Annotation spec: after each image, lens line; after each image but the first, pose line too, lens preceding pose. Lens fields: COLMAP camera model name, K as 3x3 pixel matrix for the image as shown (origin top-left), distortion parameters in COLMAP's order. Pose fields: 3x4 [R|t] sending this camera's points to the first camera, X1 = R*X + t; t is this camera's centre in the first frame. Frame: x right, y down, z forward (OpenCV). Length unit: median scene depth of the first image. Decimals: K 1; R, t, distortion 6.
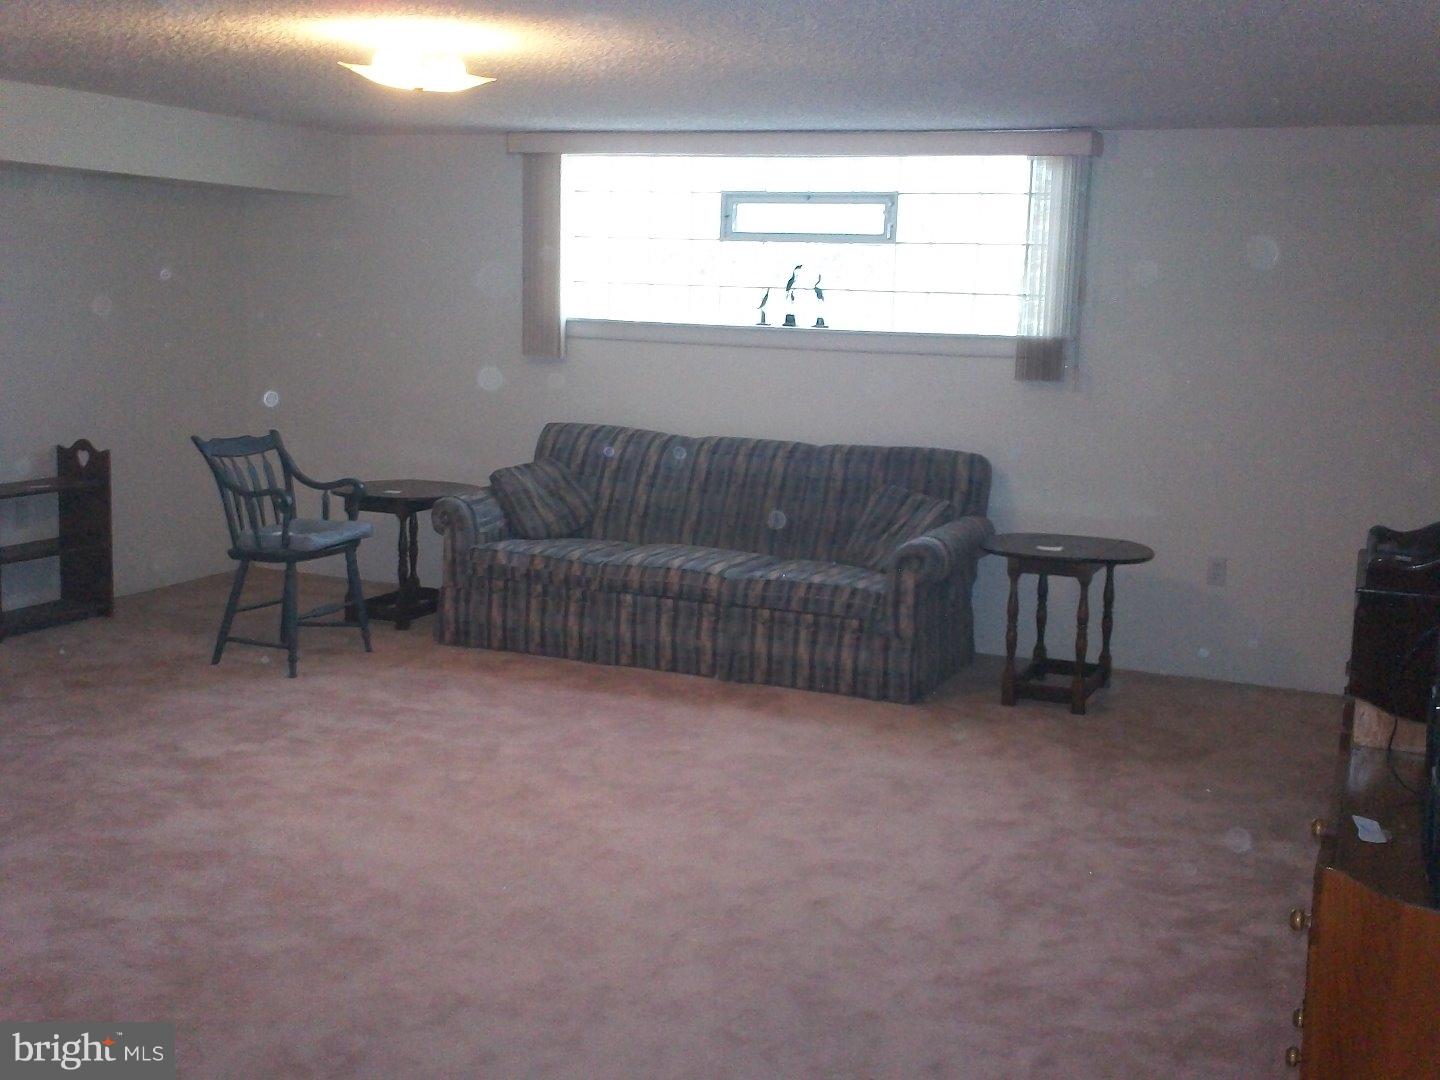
lens RADIAL K [[1549.1, 0, 720.0], [0, 1549.1, 540.0], [0, 0, 1]] dist [0.176653, -0.477947]
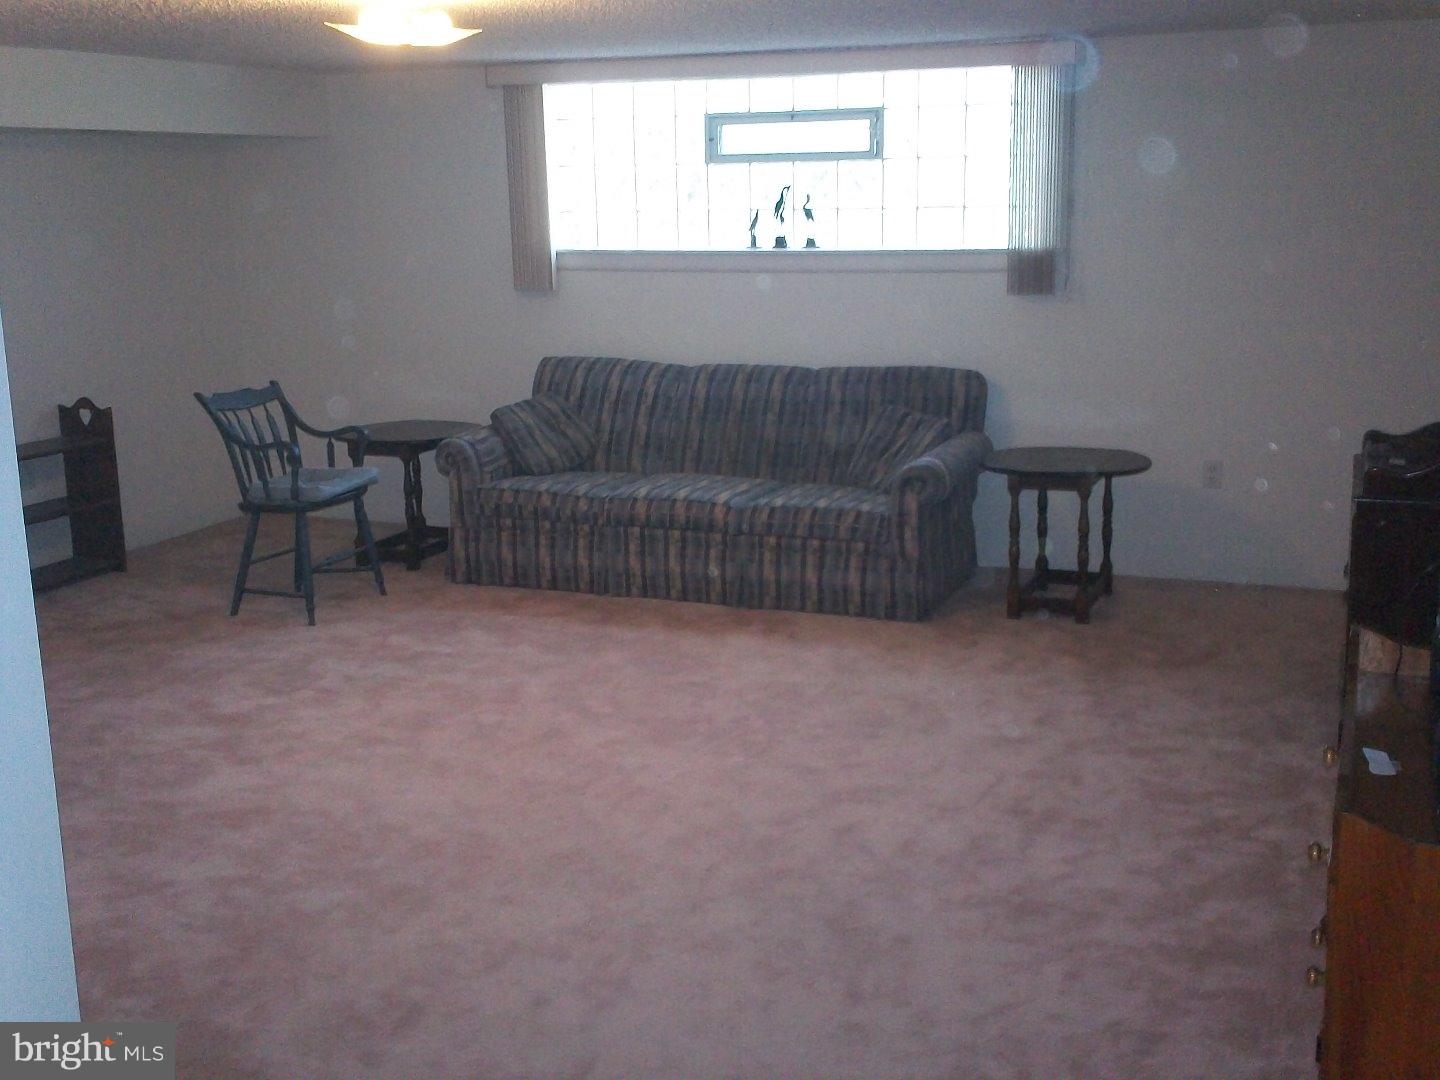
lens RADIAL K [[1549.1, 0, 720.0], [0, 1549.1, 540.0], [0, 0, 1]] dist [0.176653, -0.477947]
pose [[0.998662, -0.051445, 0.005284, -0.010000], [0.050981, 0.996485, 0.066471, -0.021629], [-0.008685, -0.066113, 0.997774, -0.014237]]
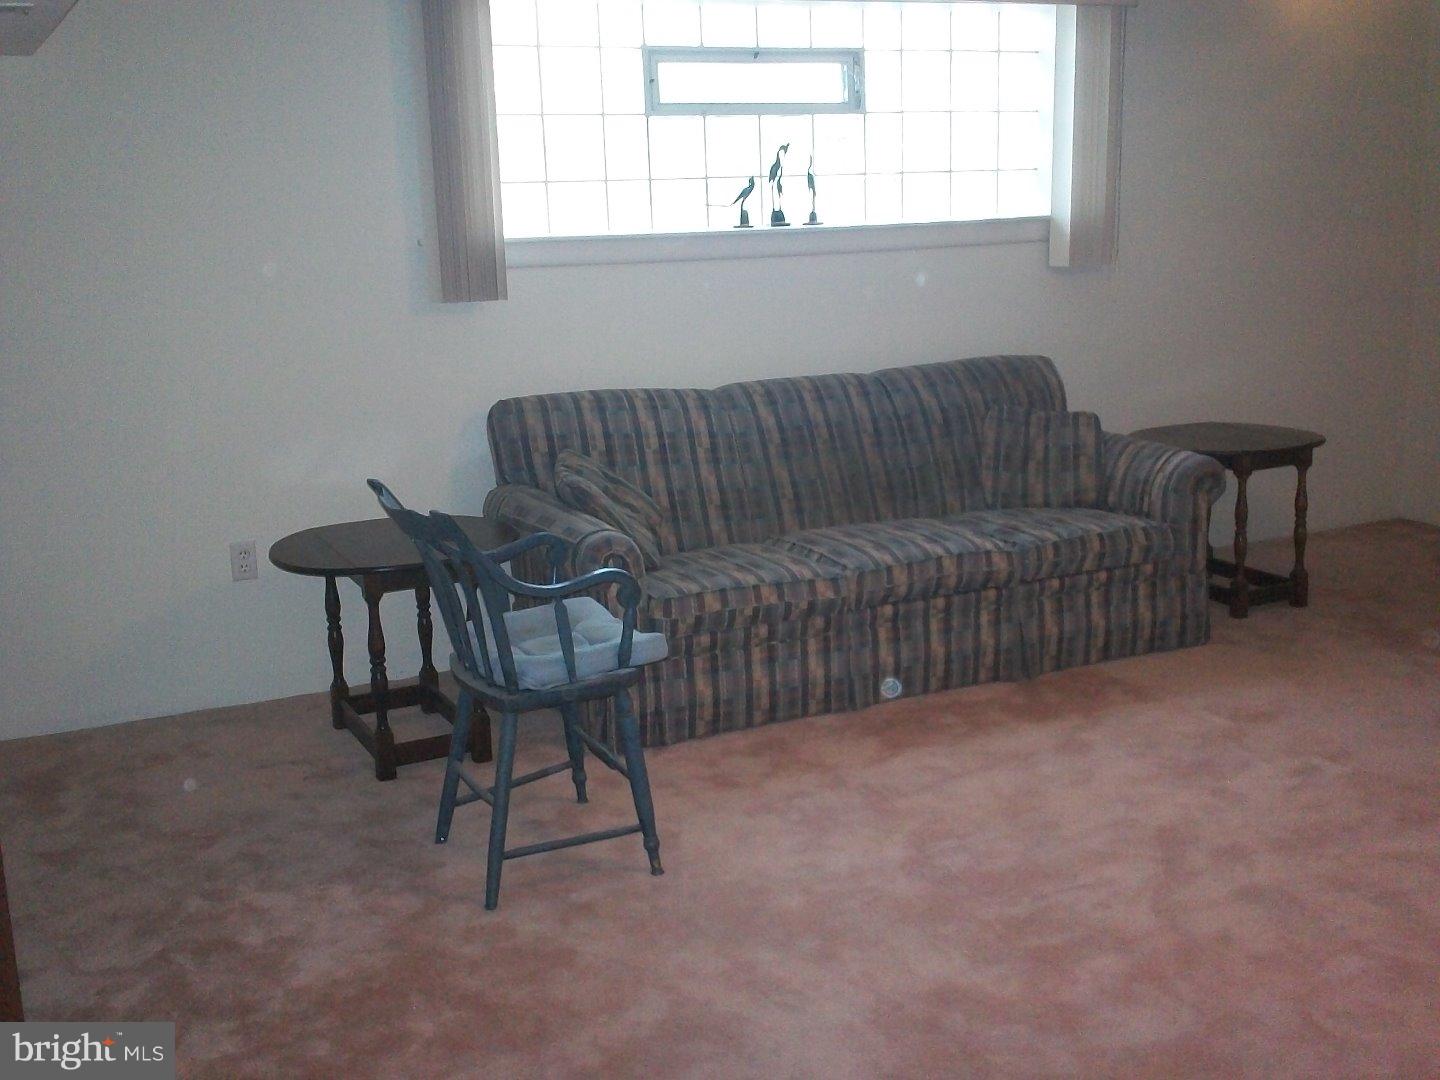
lens RADIAL K [[1605.1, 0, 720.0], [0, 1605.1, 540.0], [0, 0, 1]] dist [0.131998, -0.149953]
pose [[0.655677, -0.215575, 0.723613, -0.664751], [0.162892, 0.976193, 0.143223, -0.119085], [-0.737261, 0.023963, 0.675183, 0.551197]]
